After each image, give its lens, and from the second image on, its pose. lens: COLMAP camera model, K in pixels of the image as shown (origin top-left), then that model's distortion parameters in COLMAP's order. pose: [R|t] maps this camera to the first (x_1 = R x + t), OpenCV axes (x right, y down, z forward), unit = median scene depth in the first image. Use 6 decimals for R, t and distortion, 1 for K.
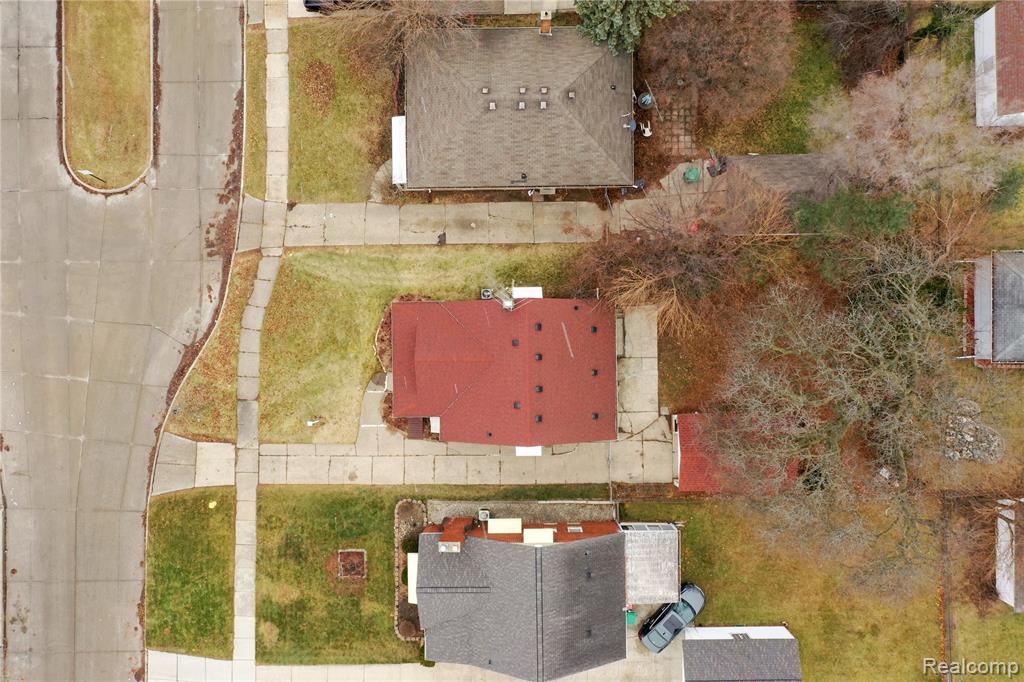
lens RADIAL K [[816.4, 0, 509.4], [0, 816.4, 301.3], [0, 0, 1]] dist [-0.002545, 0.000790]
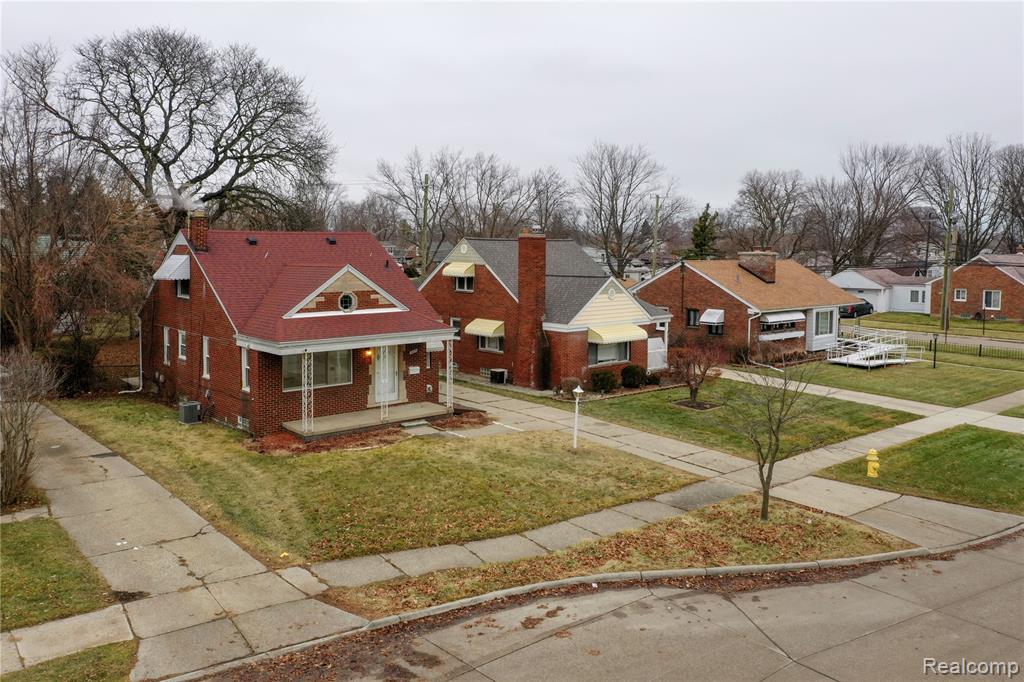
lens RADIAL K [[816.4, 0, 509.4], [0, 816.4, 301.3], [0, 0, 1]] dist [-0.002545, 0.000790]
pose [[-0.658015, -0.041186, 0.751878, -0.567181], [0.752989, -0.029464, 0.657373, -0.200653], [-0.004921, 0.998717, 0.050401, 0.877261]]
